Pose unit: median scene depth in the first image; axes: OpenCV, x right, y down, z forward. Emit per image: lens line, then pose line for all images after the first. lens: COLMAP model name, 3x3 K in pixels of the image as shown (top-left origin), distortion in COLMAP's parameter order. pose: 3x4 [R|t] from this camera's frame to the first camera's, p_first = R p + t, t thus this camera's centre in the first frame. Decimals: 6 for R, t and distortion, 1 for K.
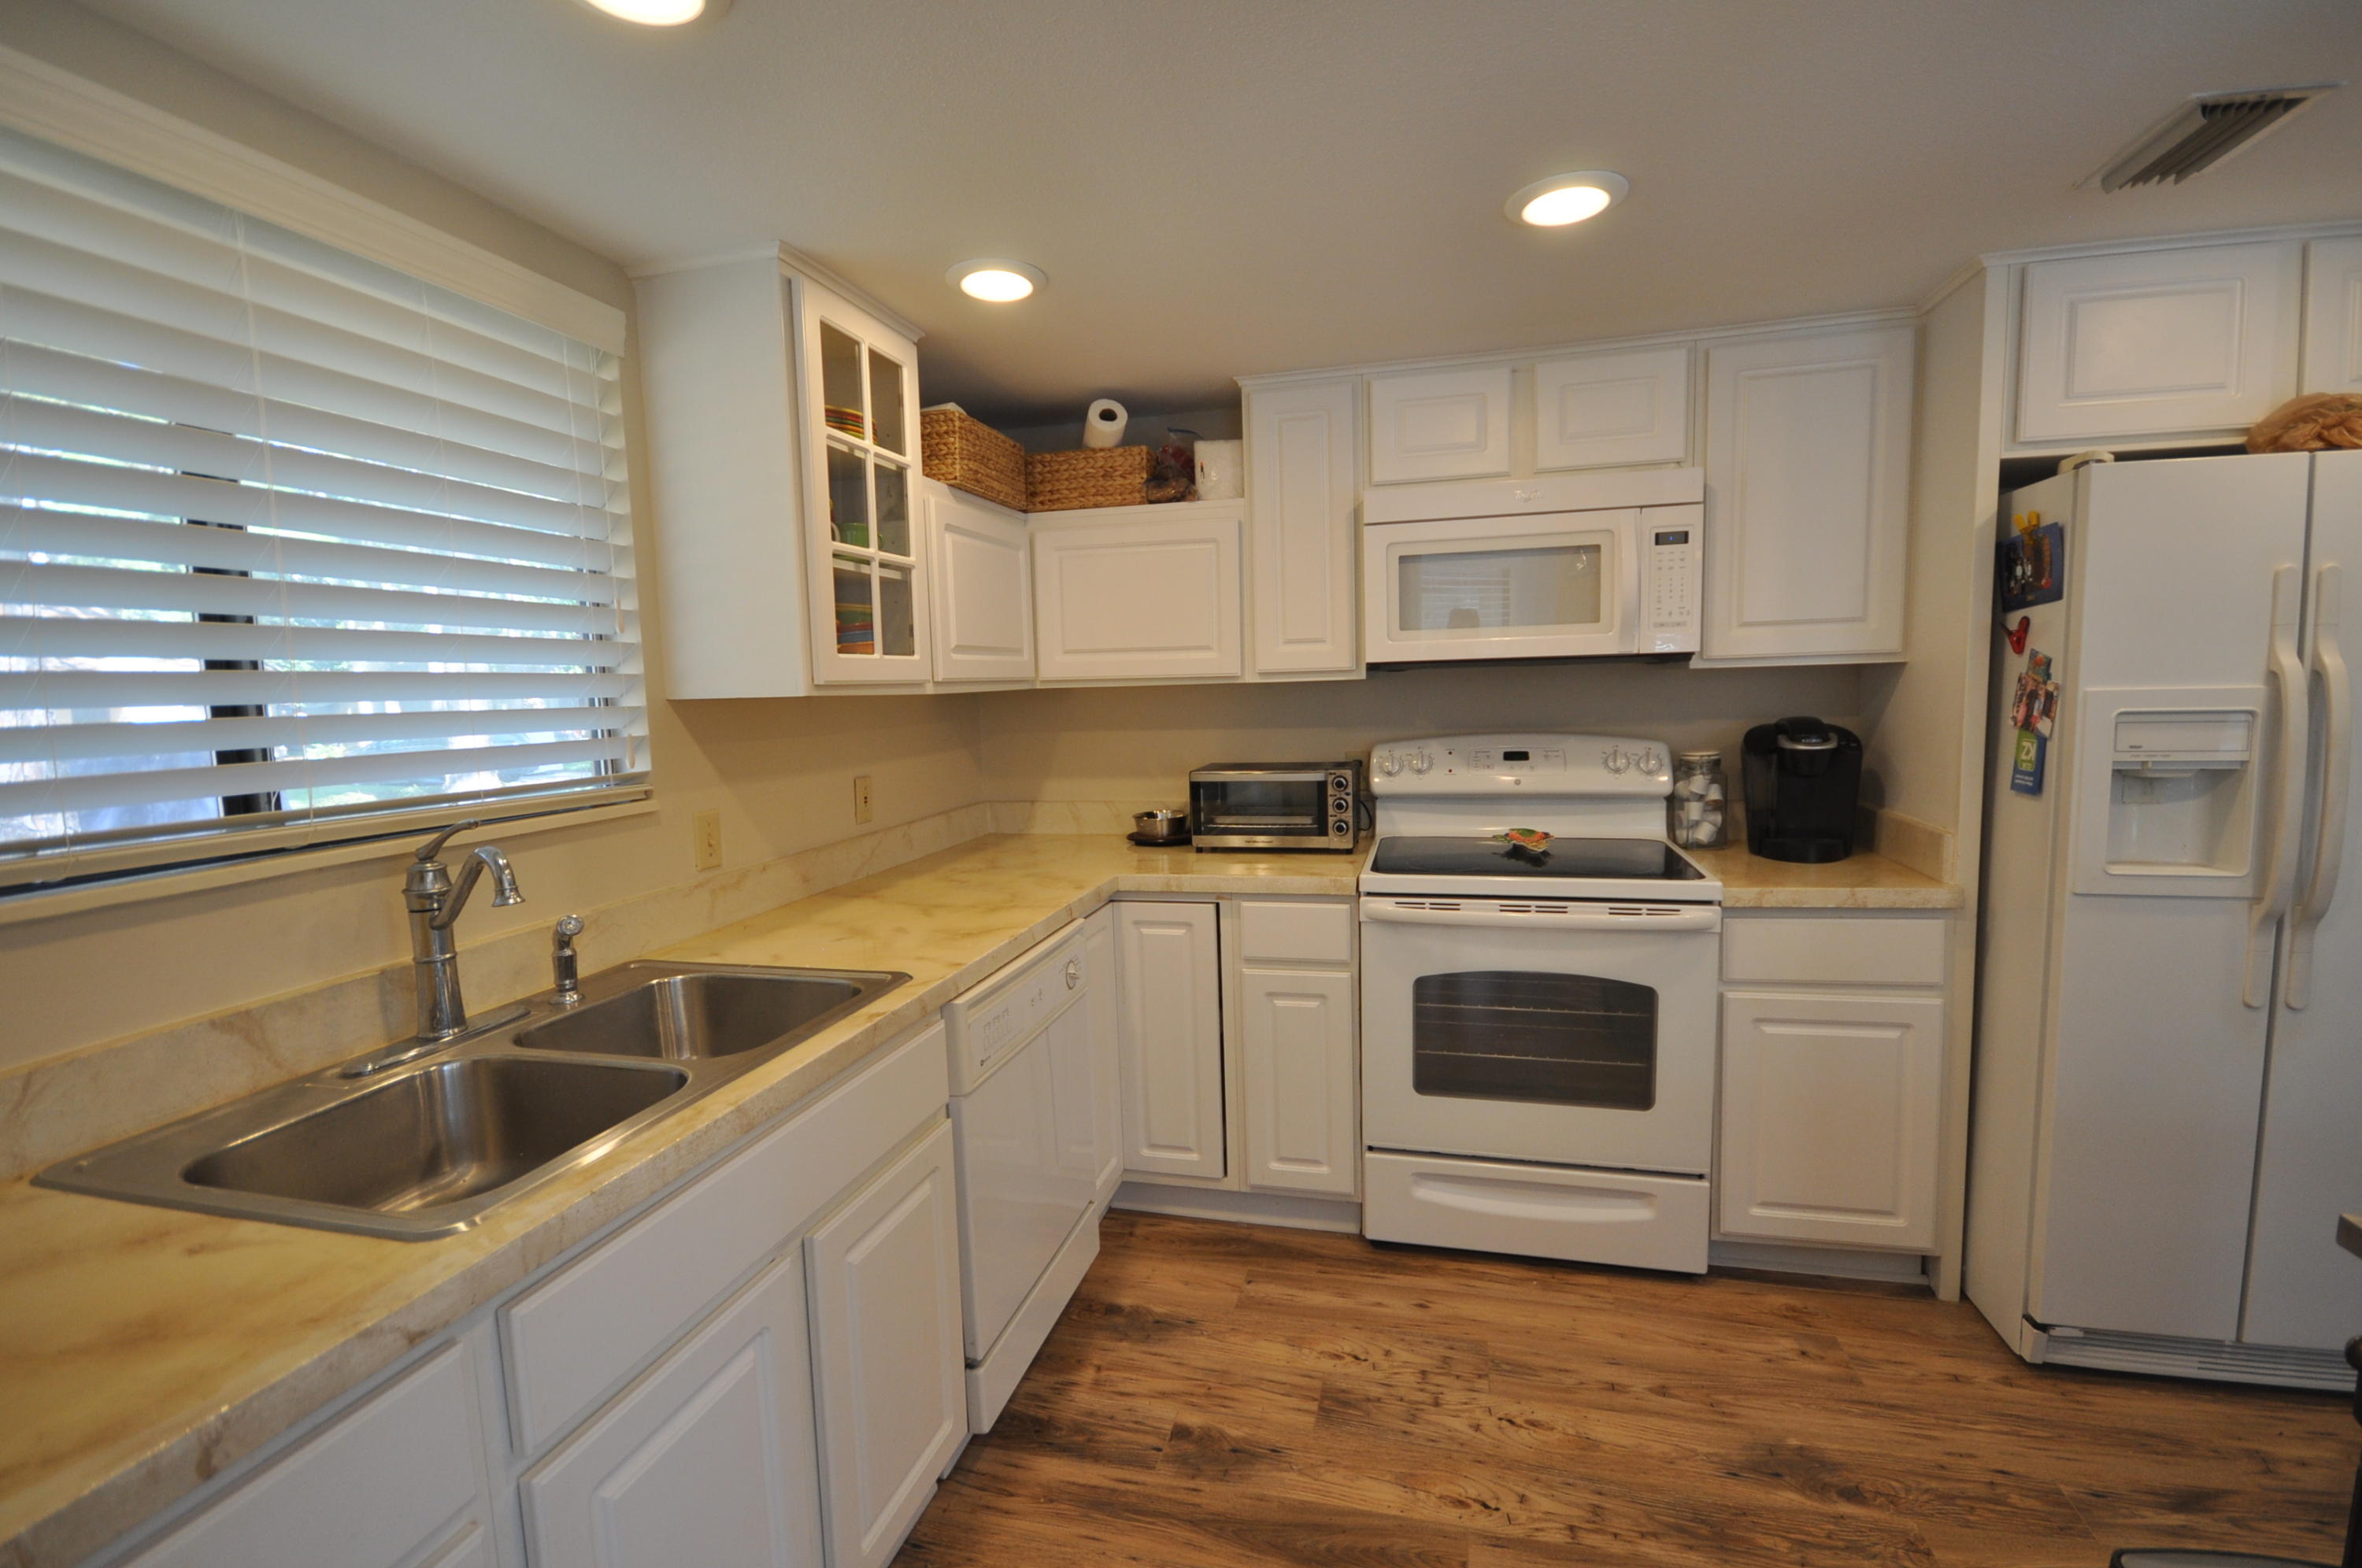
lens RADIAL K [[1028.1, 0, 1192.7], [0, 1028.1, 790.5], [0, 0, 1]] dist [-0.002097, -0.000239]
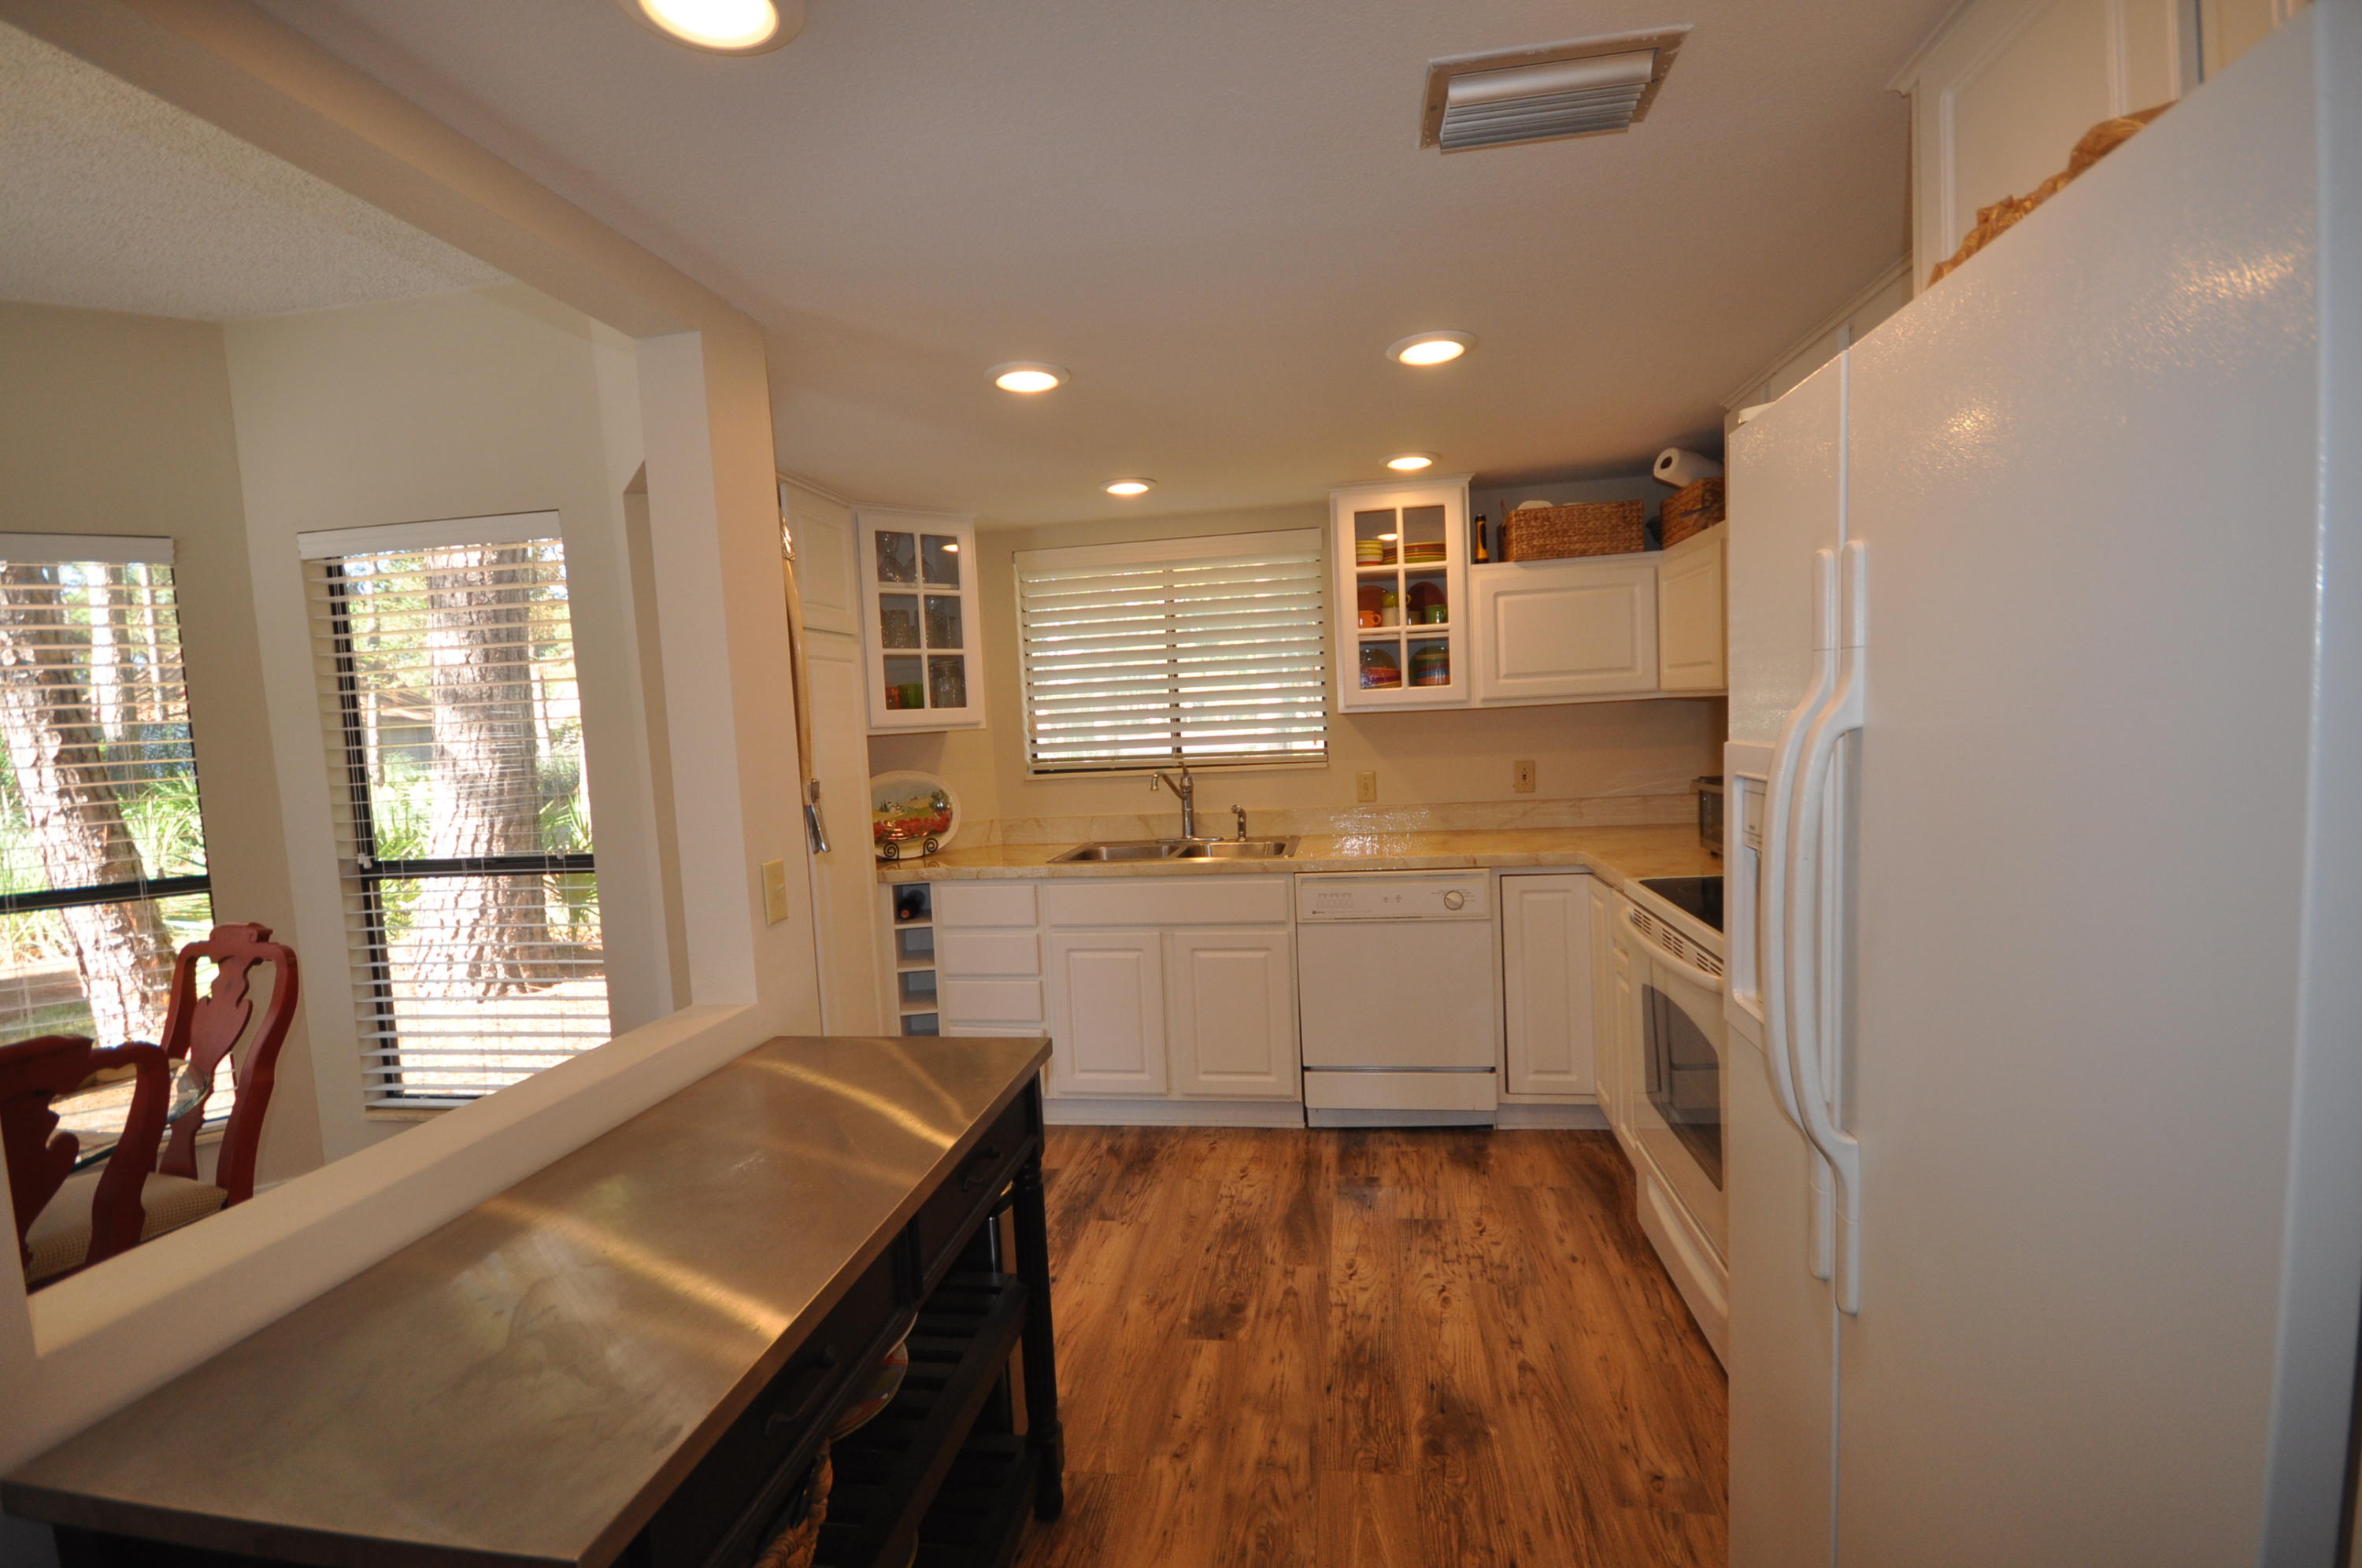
lens RADIAL K [[1040.4, 0, 1179.1], [0, 1040.4, 793.3], [0, 0, 1]] dist [0.000033, 0.000274]
pose [[0.085376, 0.096659, -0.991649, 1.448303], [-0.056843, 0.994135, 0.092008, -0.099539], [0.994726, 0.048513, 0.090370, 0.502895]]
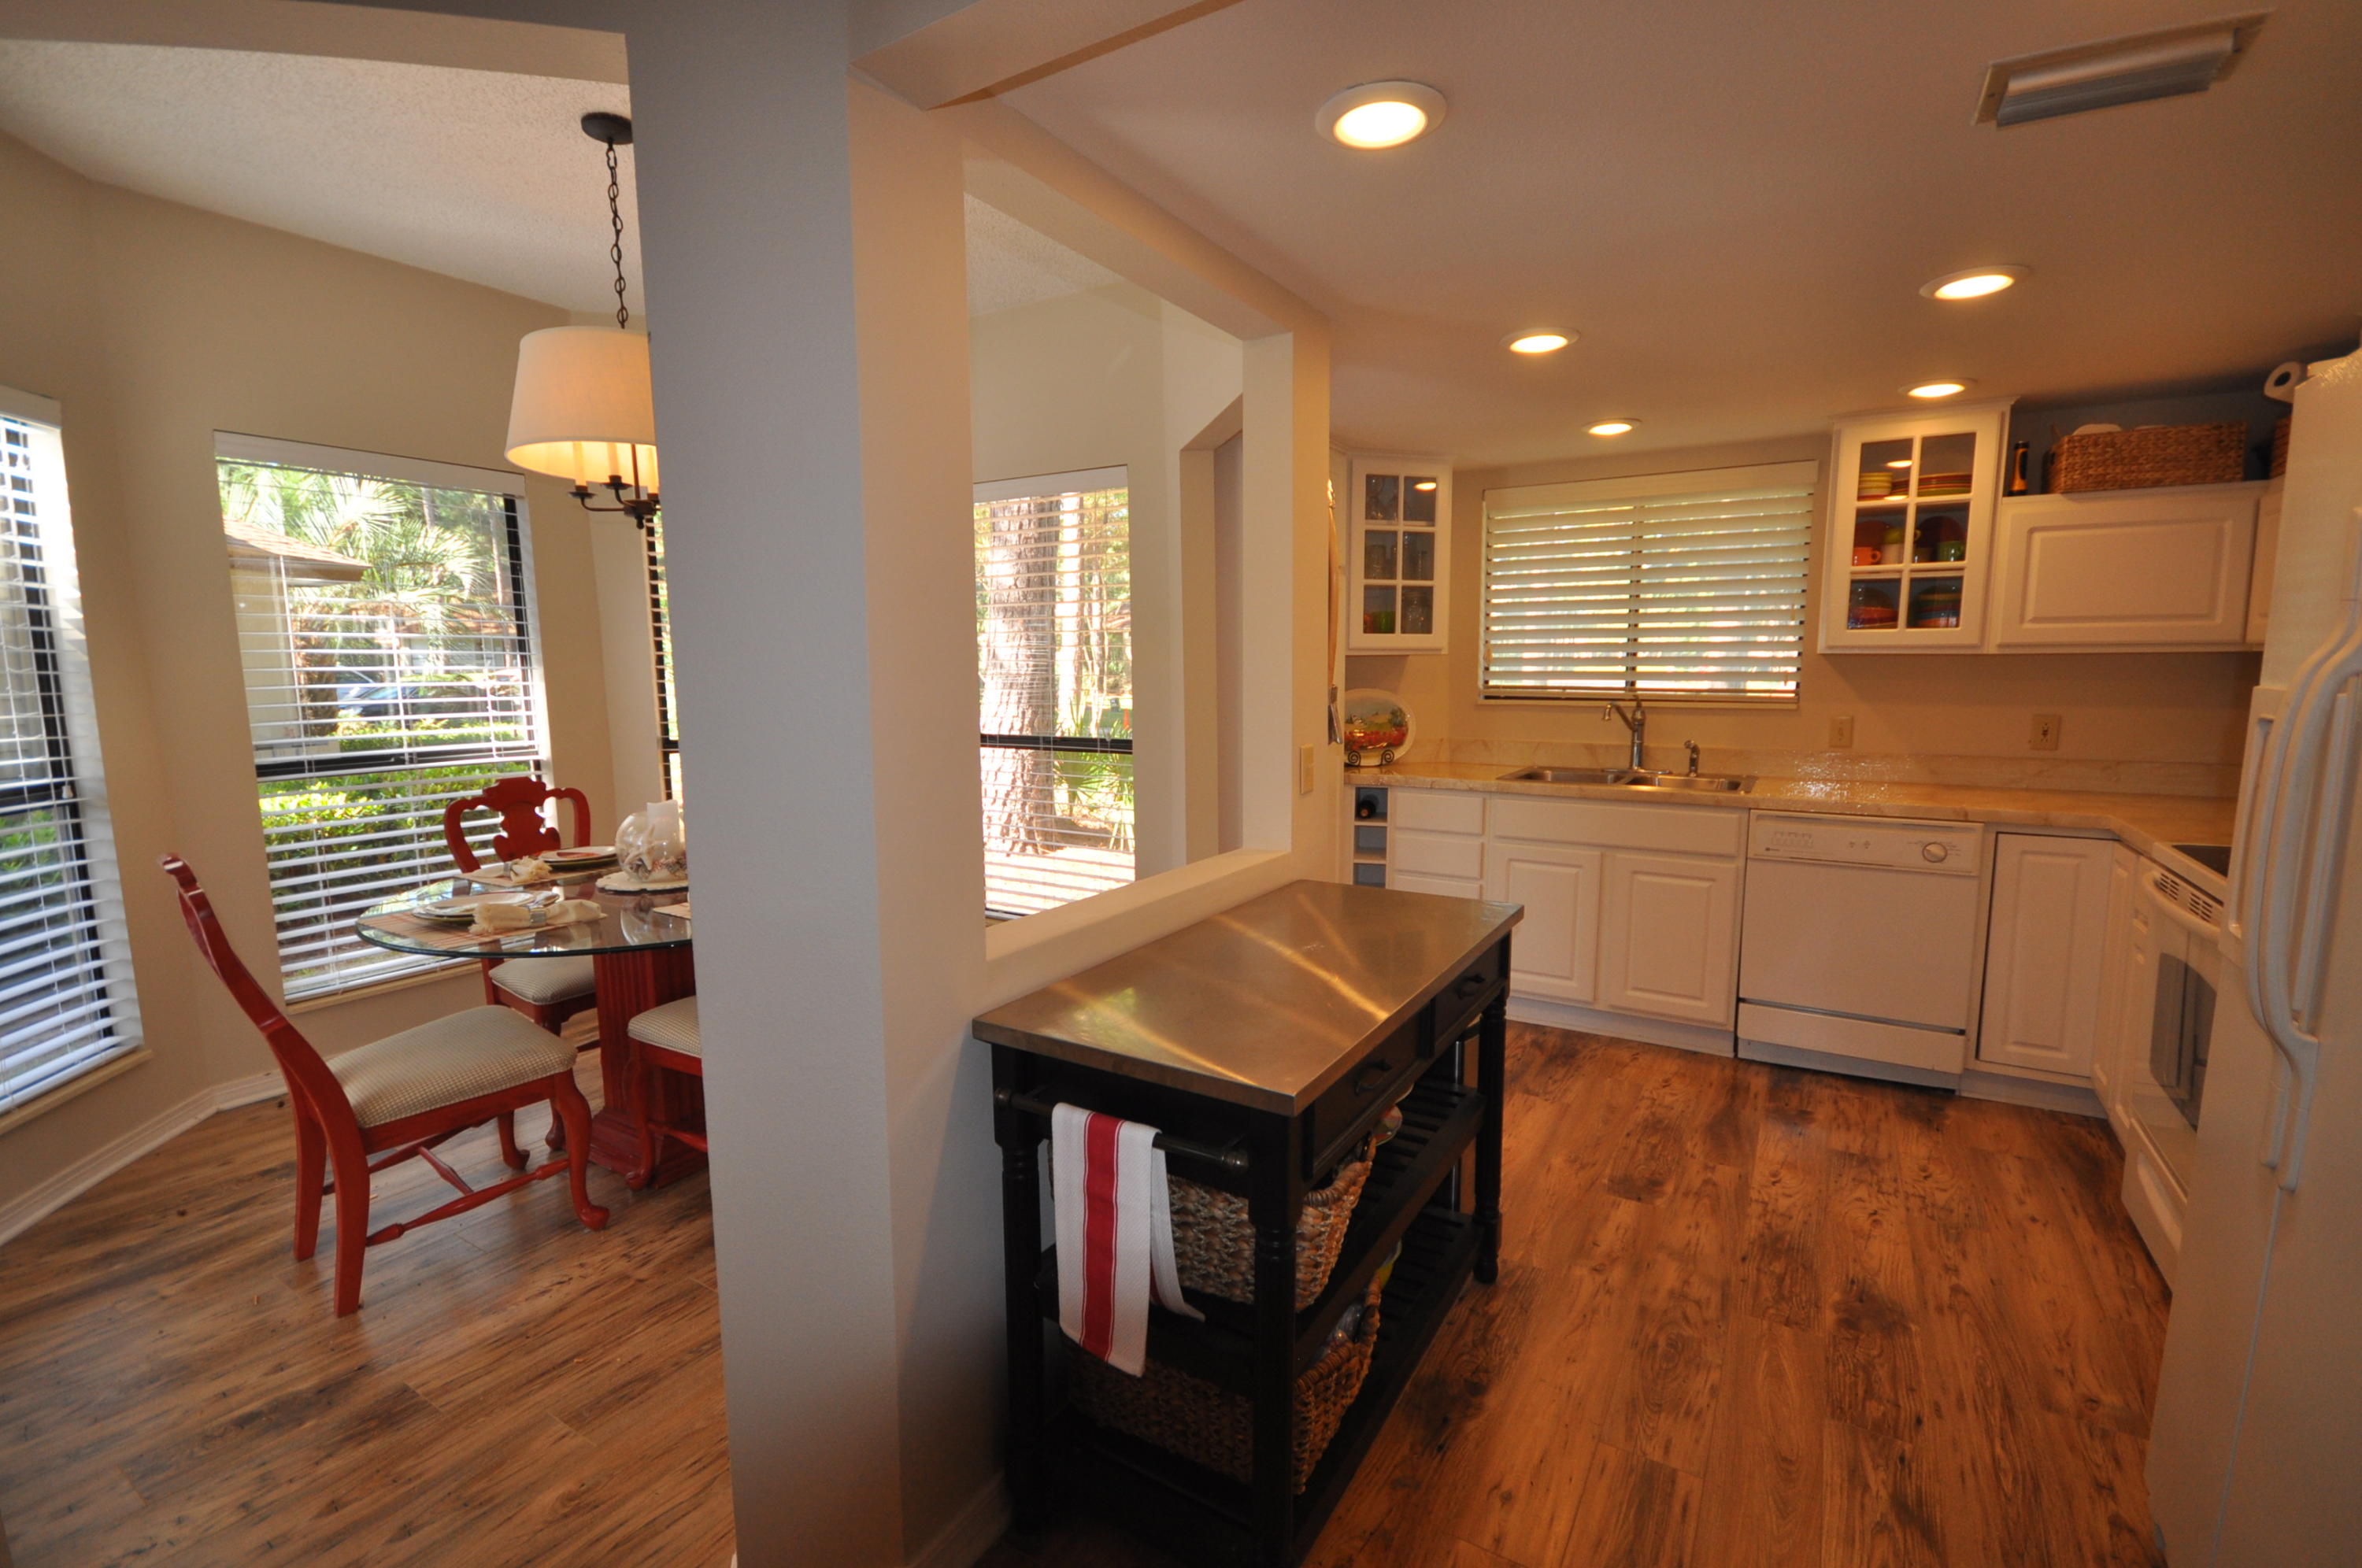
lens RADIAL K [[1045.1, 0, 1187.9], [0, 1045.1, 792.3], [0, 0, 1]] dist [0.031457, -0.019137]
pose [[-0.289201, 0.149991, -0.945445, 1.707674], [-0.087014, 0.979441, 0.182001, -0.088890], [0.953306, 0.134902, -0.270204, 0.430212]]
